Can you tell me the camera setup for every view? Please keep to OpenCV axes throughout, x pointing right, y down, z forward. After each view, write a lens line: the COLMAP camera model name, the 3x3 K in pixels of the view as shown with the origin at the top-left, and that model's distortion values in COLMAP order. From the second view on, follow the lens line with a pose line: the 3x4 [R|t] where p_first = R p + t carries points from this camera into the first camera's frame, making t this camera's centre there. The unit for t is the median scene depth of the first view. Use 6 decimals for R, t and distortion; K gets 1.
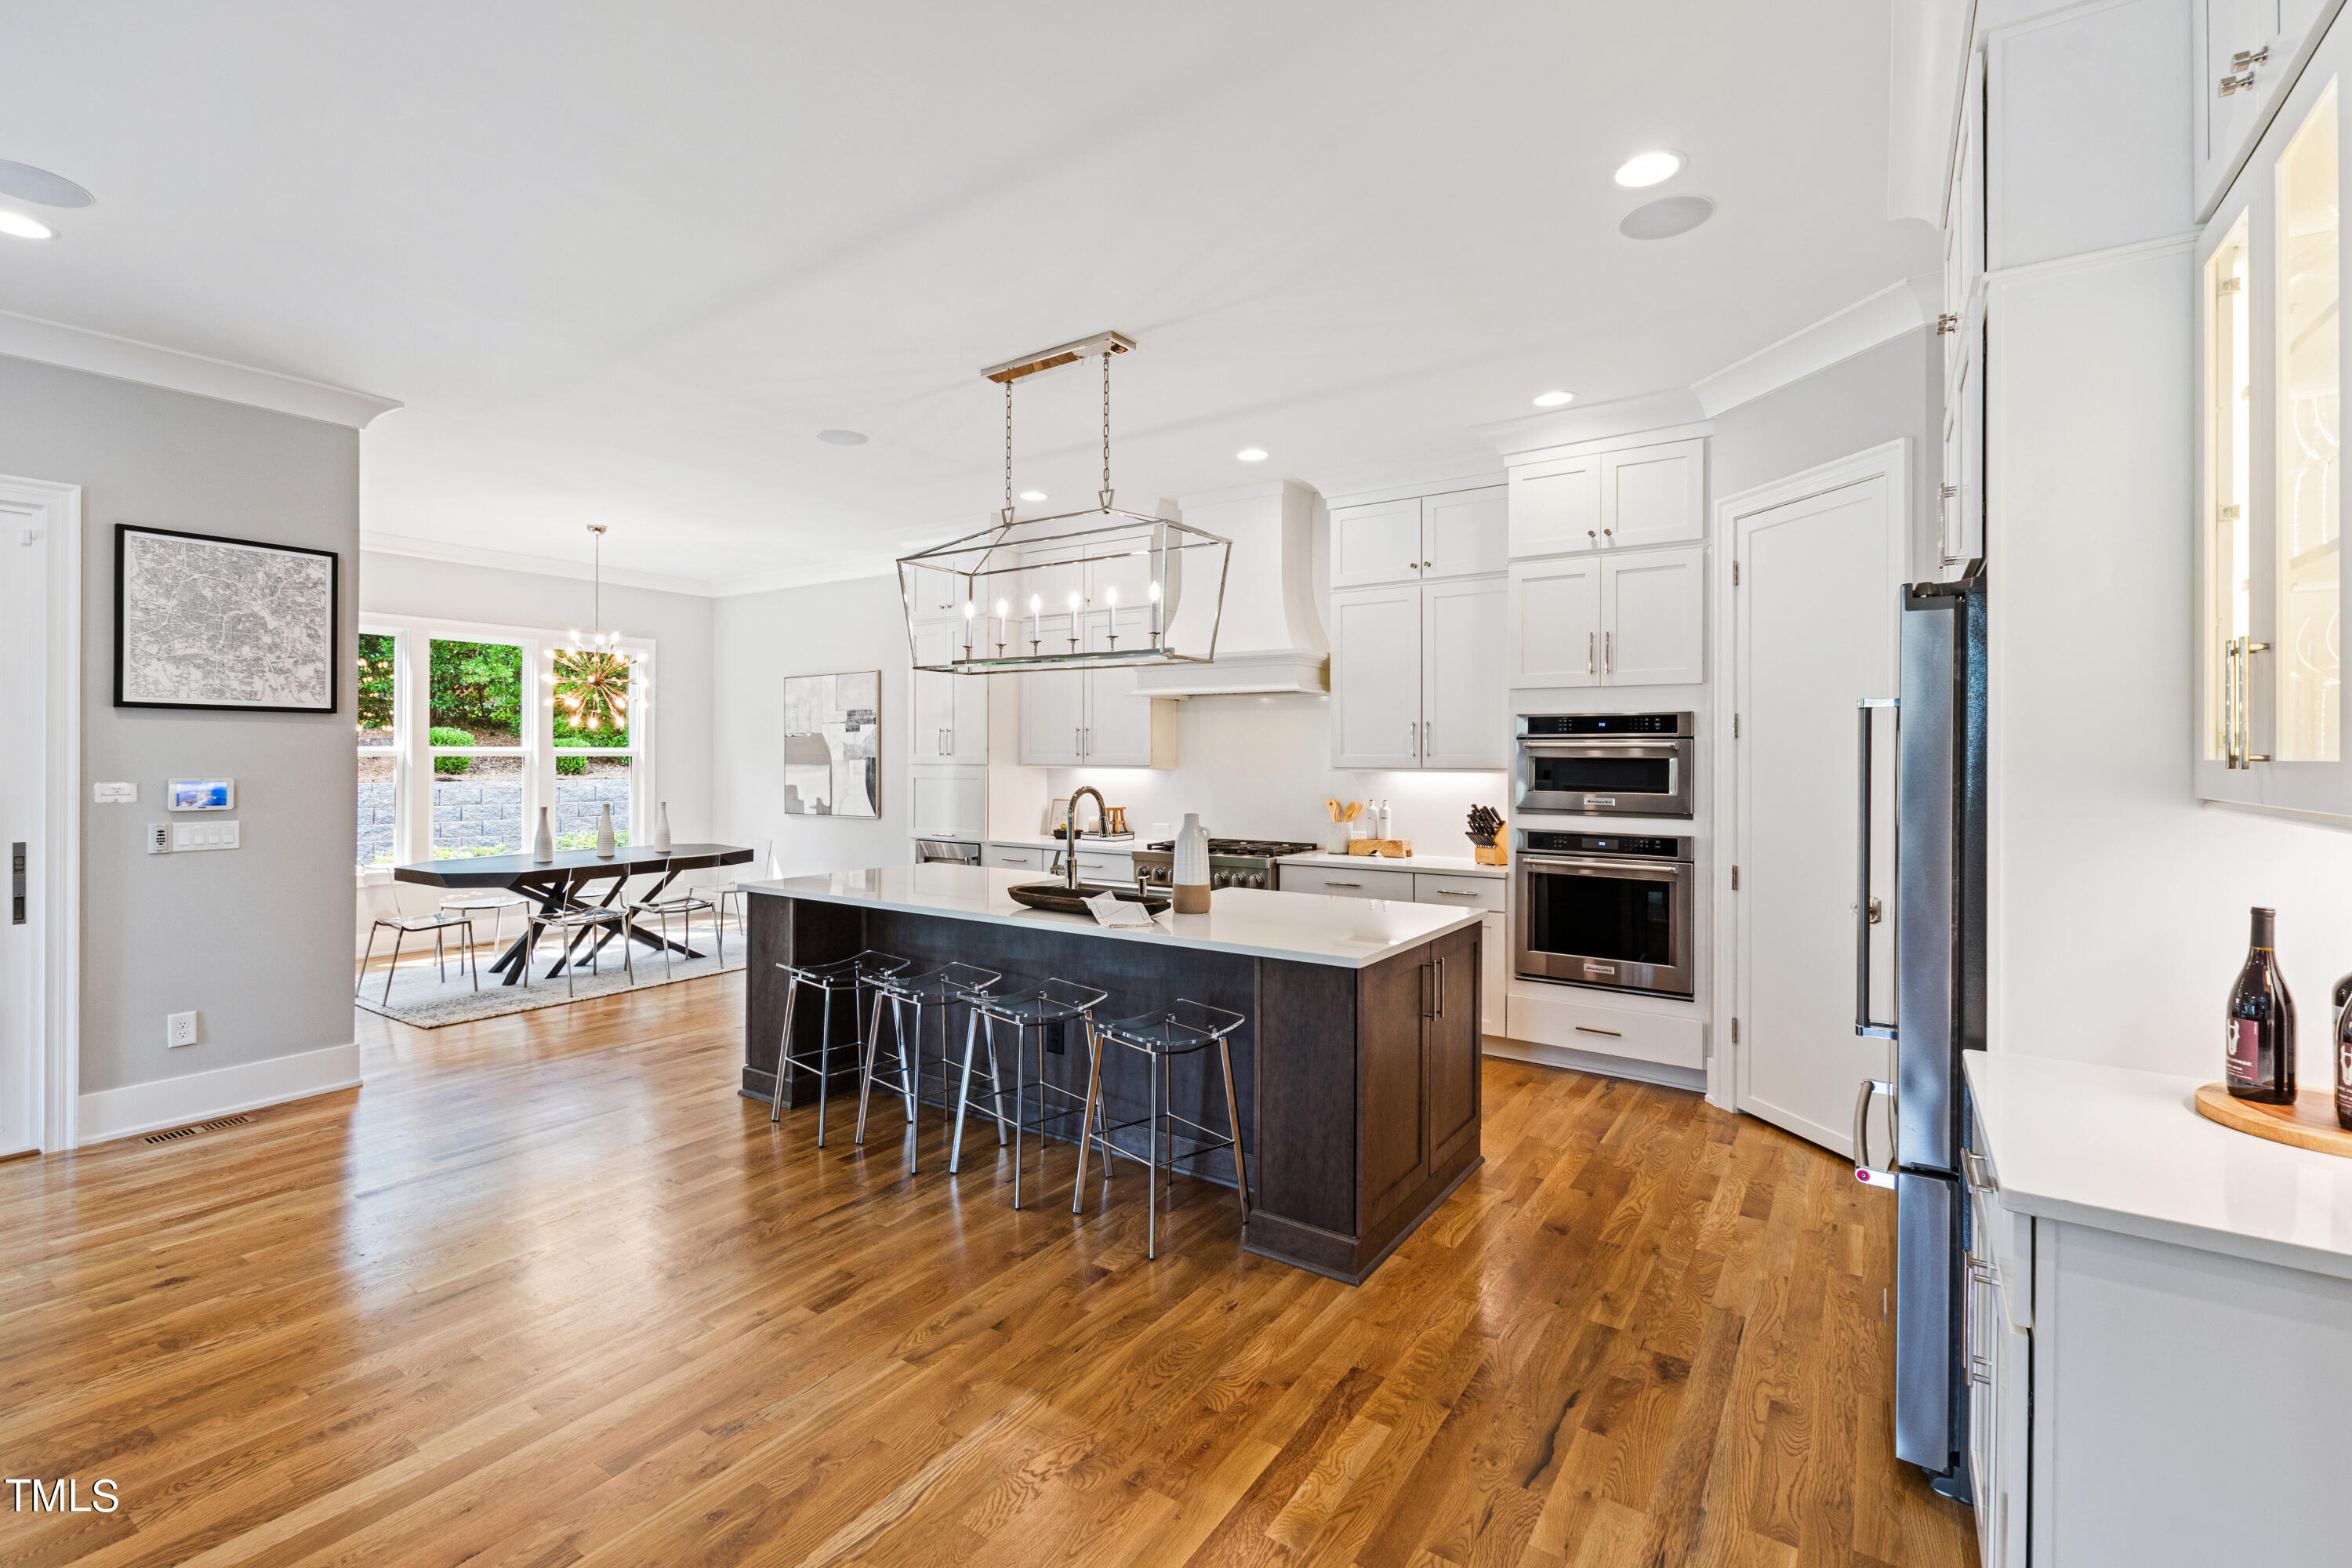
lens RADIAL K [[1029.1, 0, 1148.0], [0, 1029.1, 752.4], [0, 0, 1]] dist [0.001672, -0.001563]
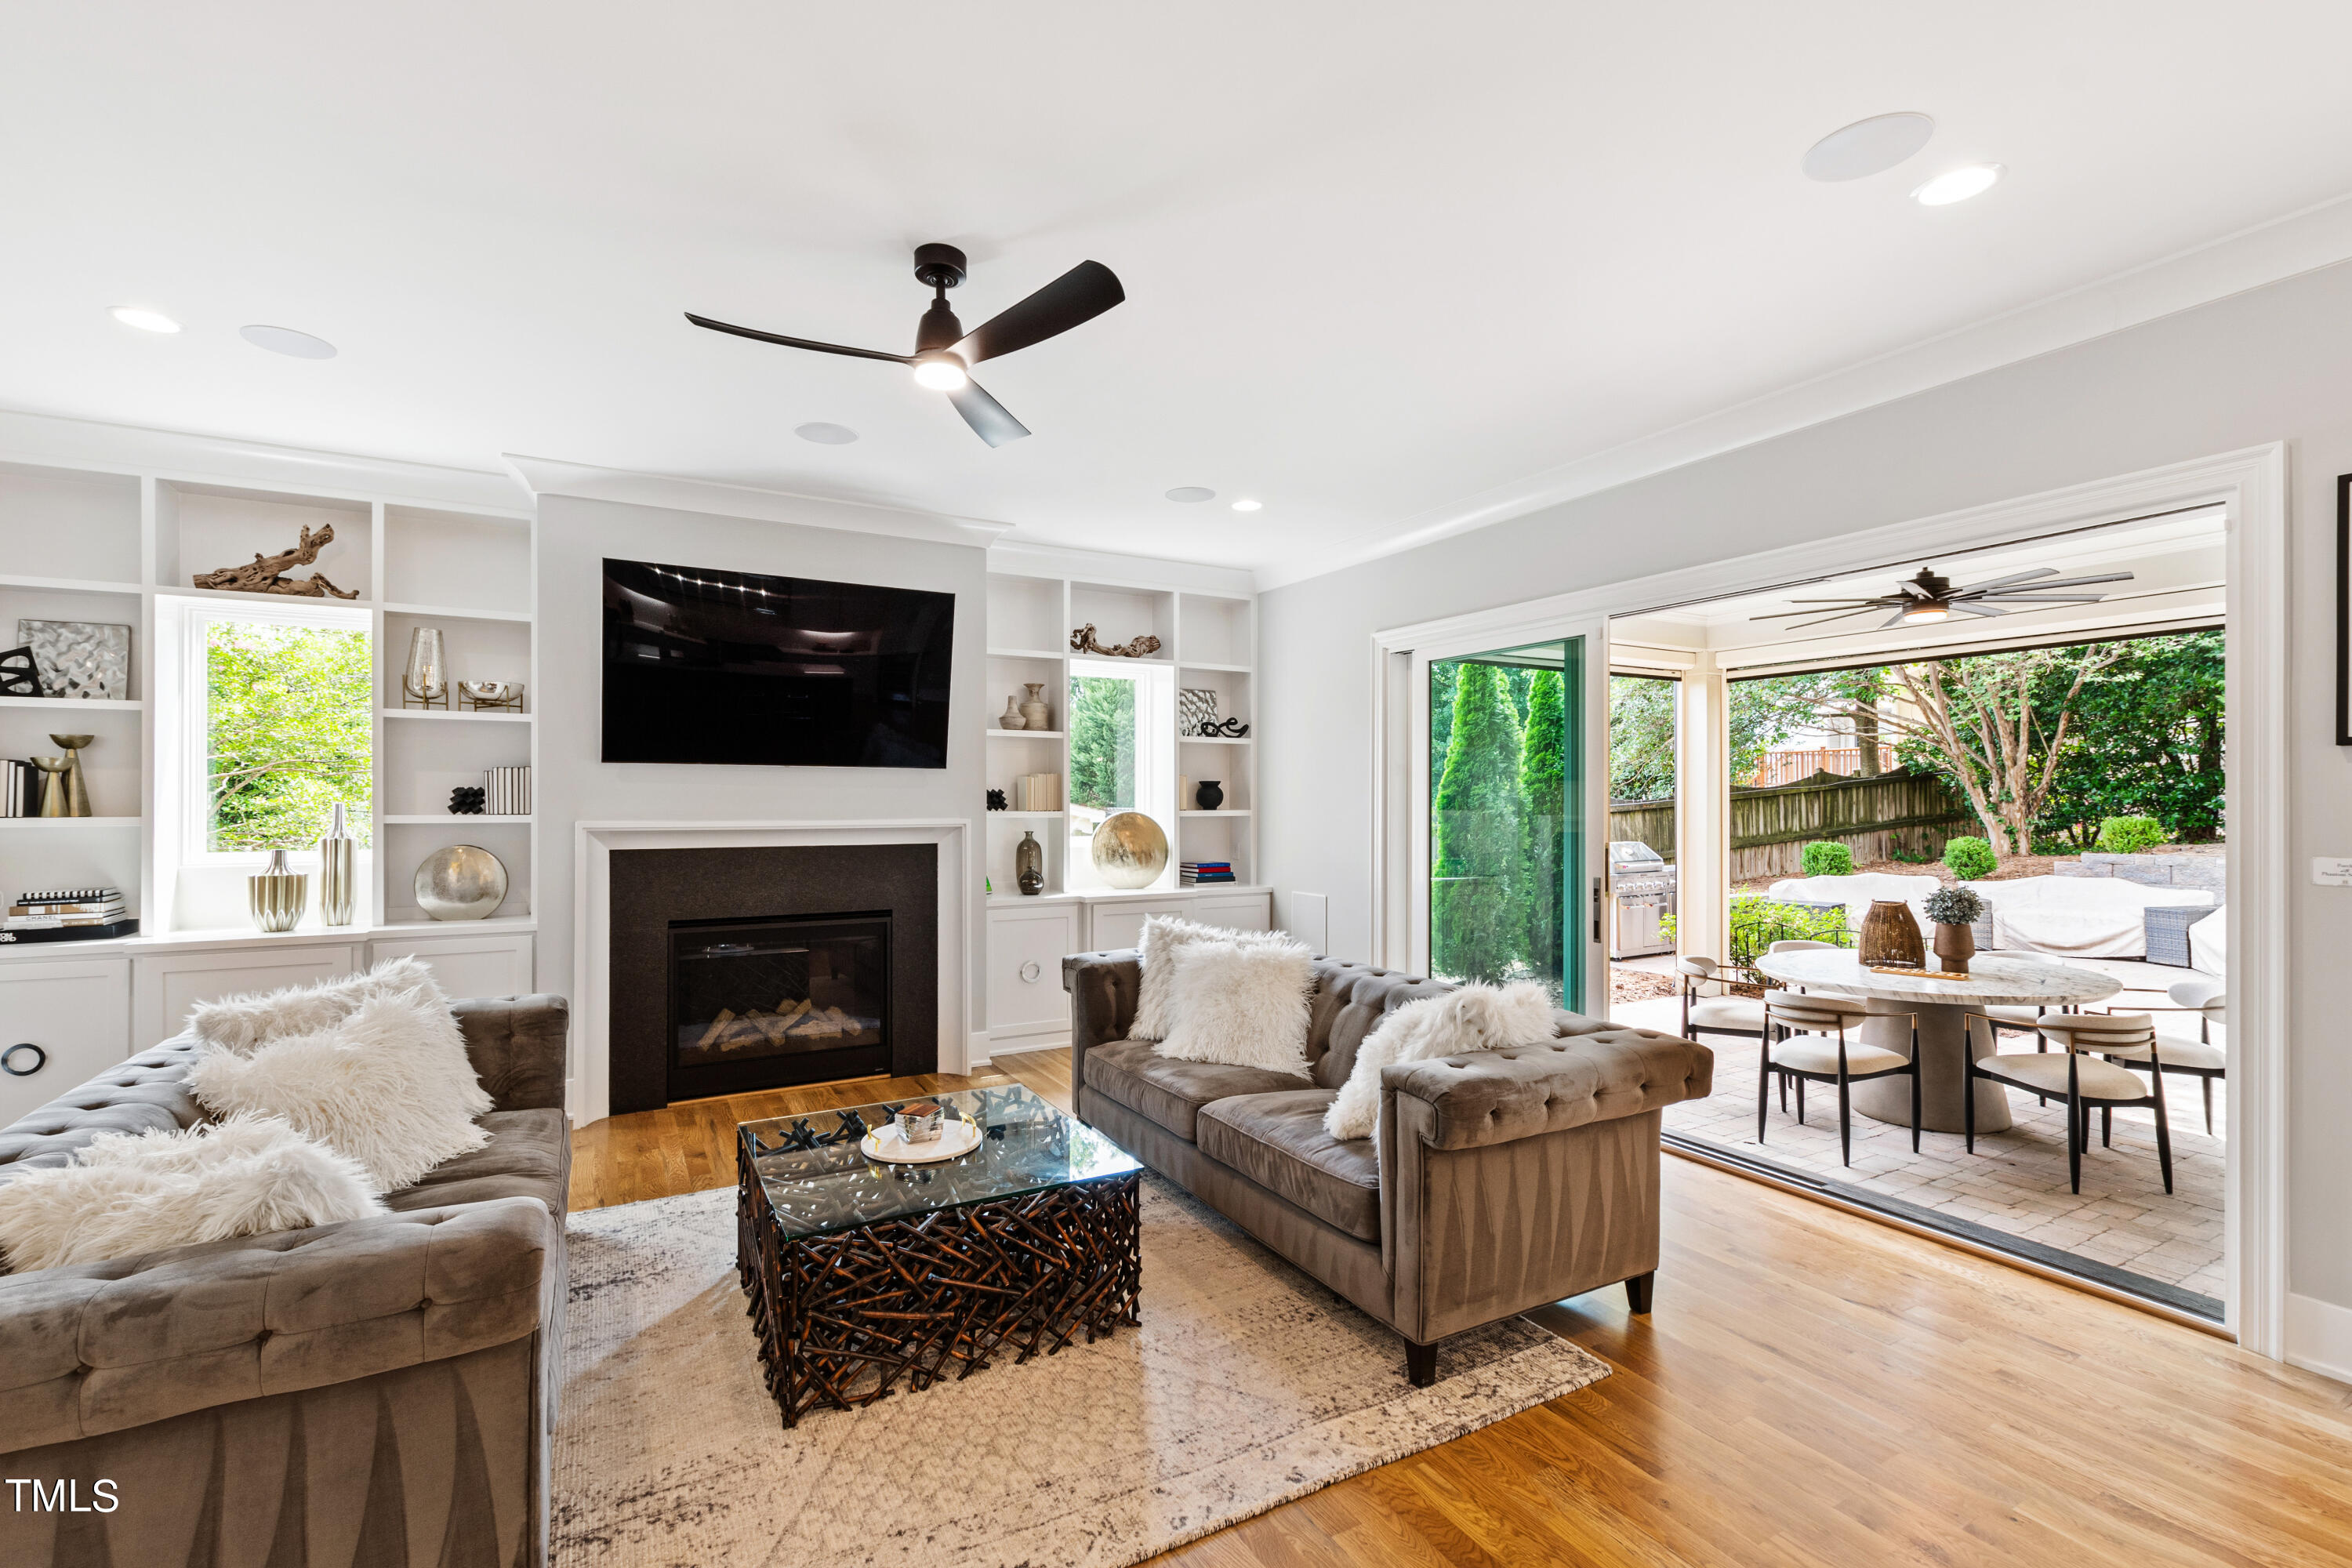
lens RADIAL K [[1029.1, 0, 1156.3], [0, 1029.1, 792.8], [0, 0, 1]] dist [0.001672, -0.001563]
pose [[-0.457263, -0.006315, -0.889309, -0.032969], [0.001473, 0.999968, -0.007858, -0.007066], [0.889330, -0.004903, -0.457239, 0.498776]]
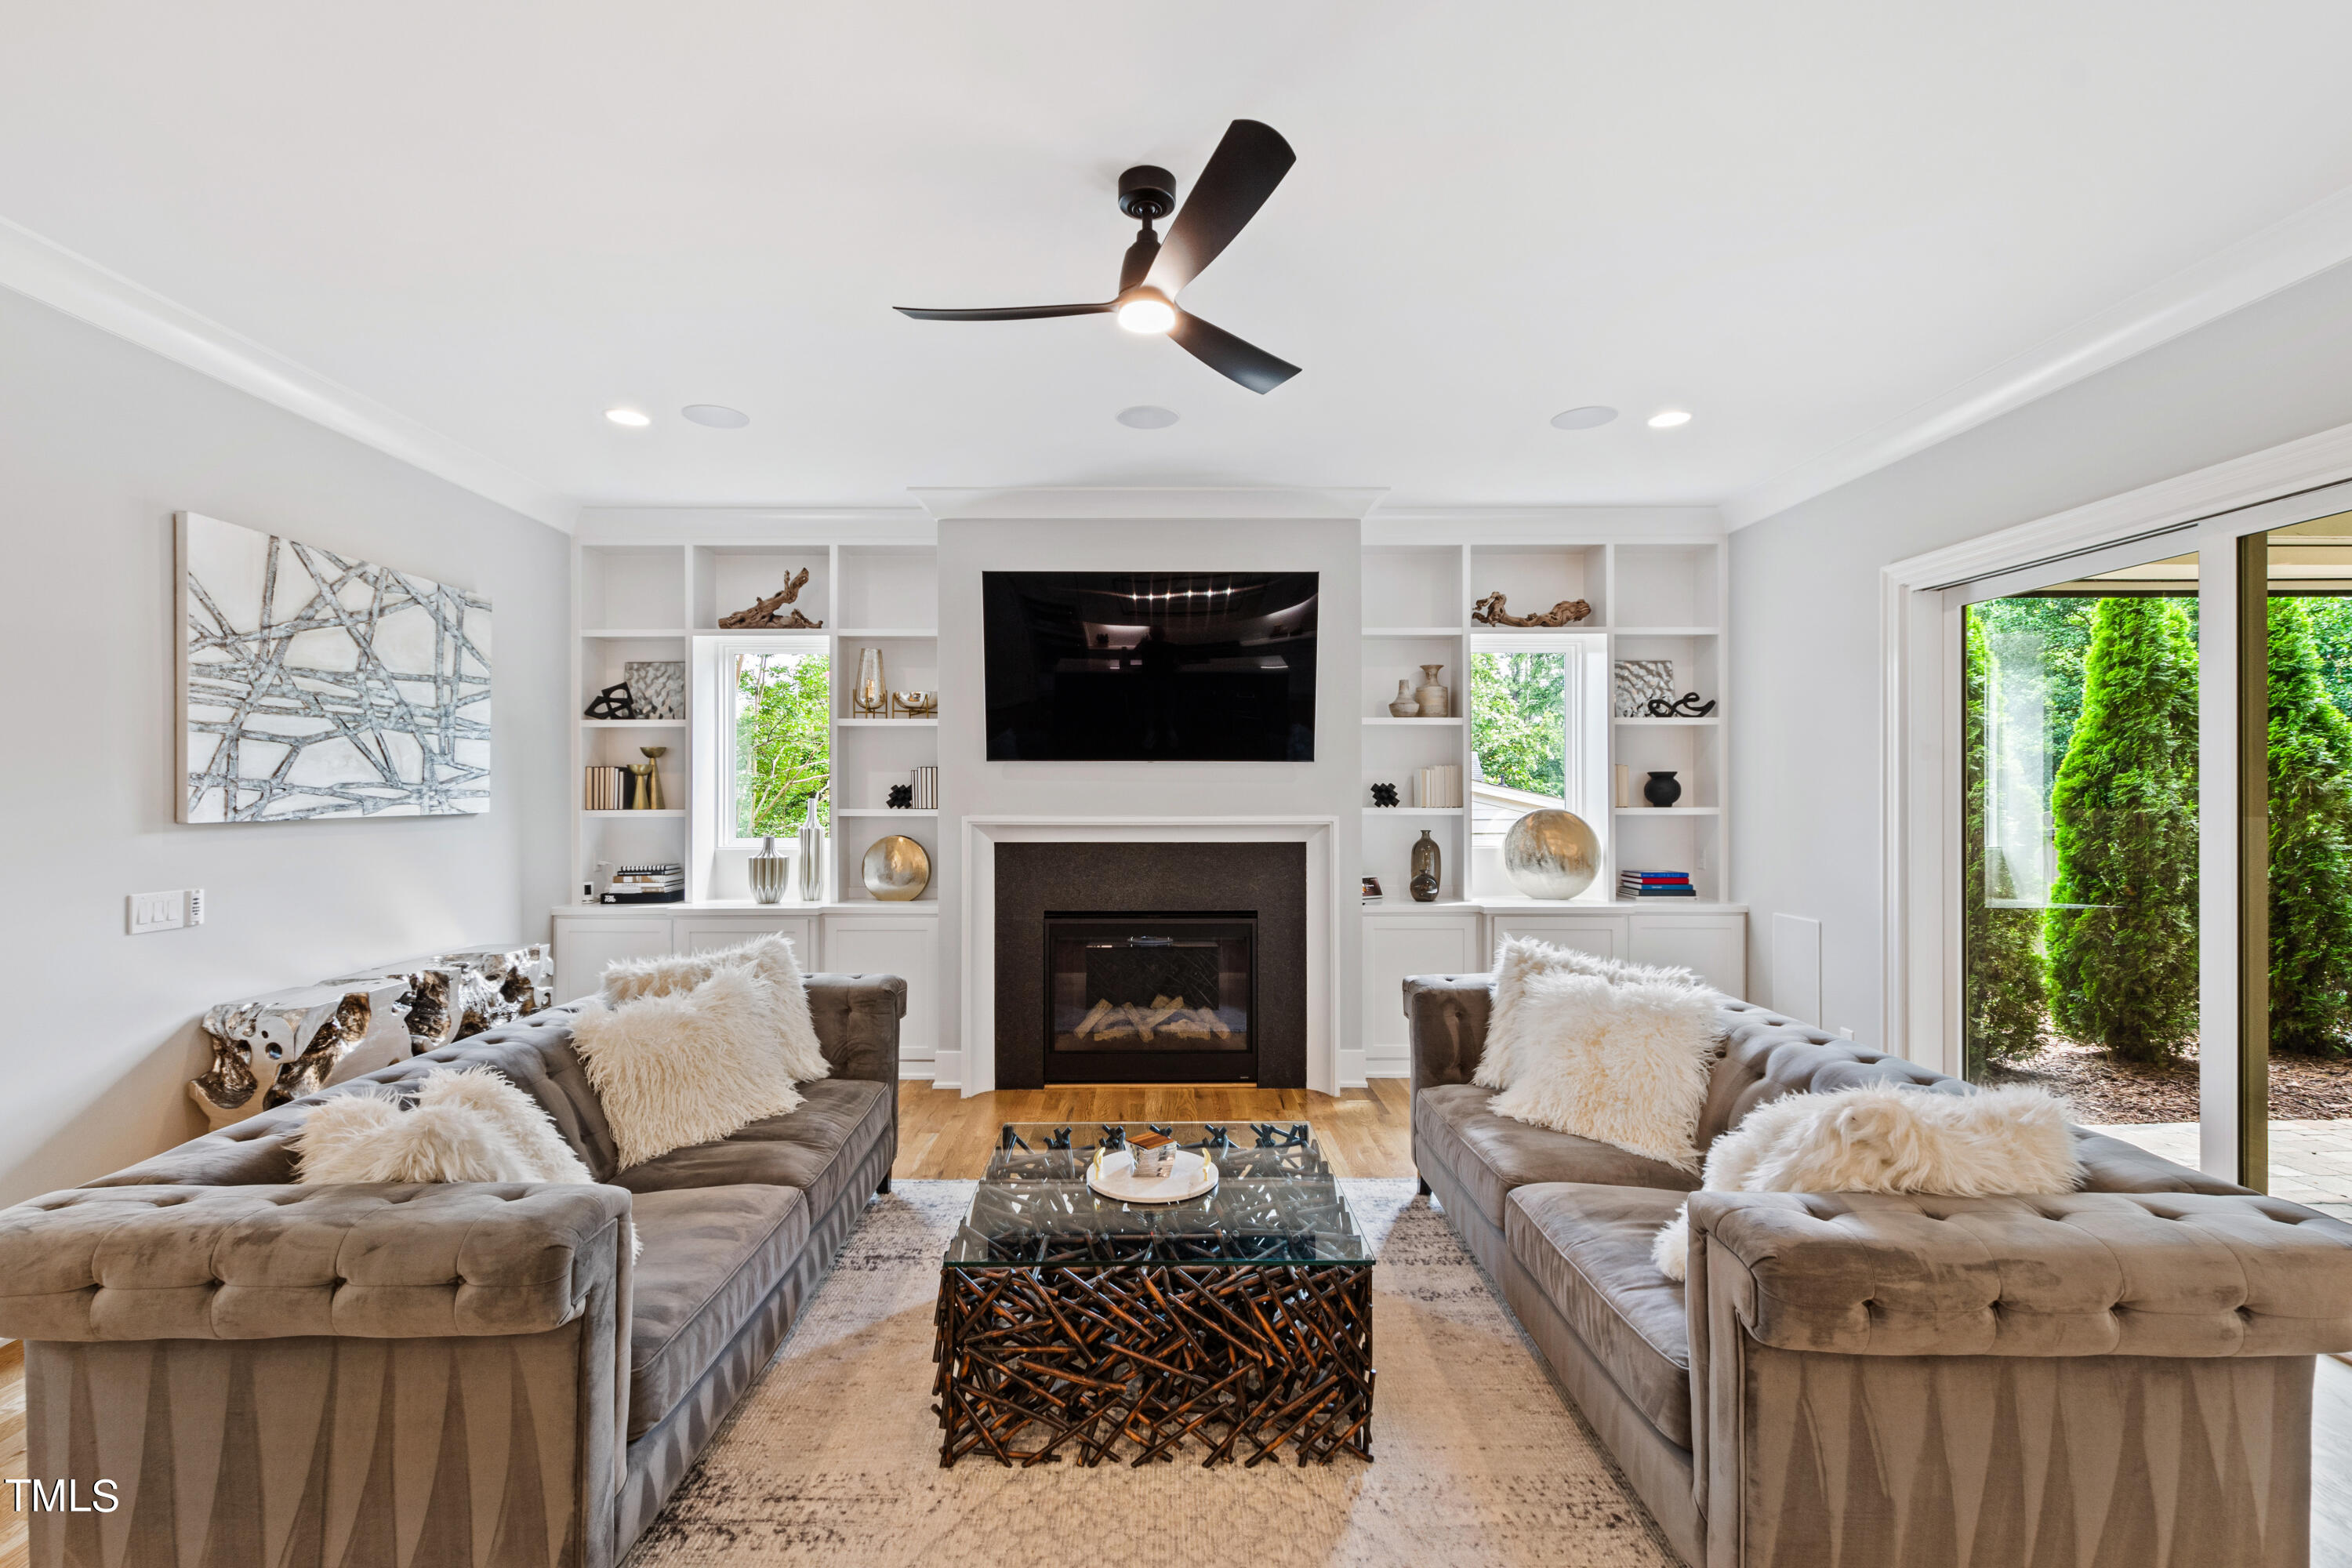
lens RADIAL K [[1029.1, 0, 1150.0], [0, 1029.1, 789.1], [0, 0, 1]] dist [0.001672, -0.001563]
pose [[-0.827701, -0.002256, -0.561165, -0.215645], [0.002762, 0.999963, -0.008093, -0.006760], [0.561163, -0.008249, -0.827664, 0.552842]]
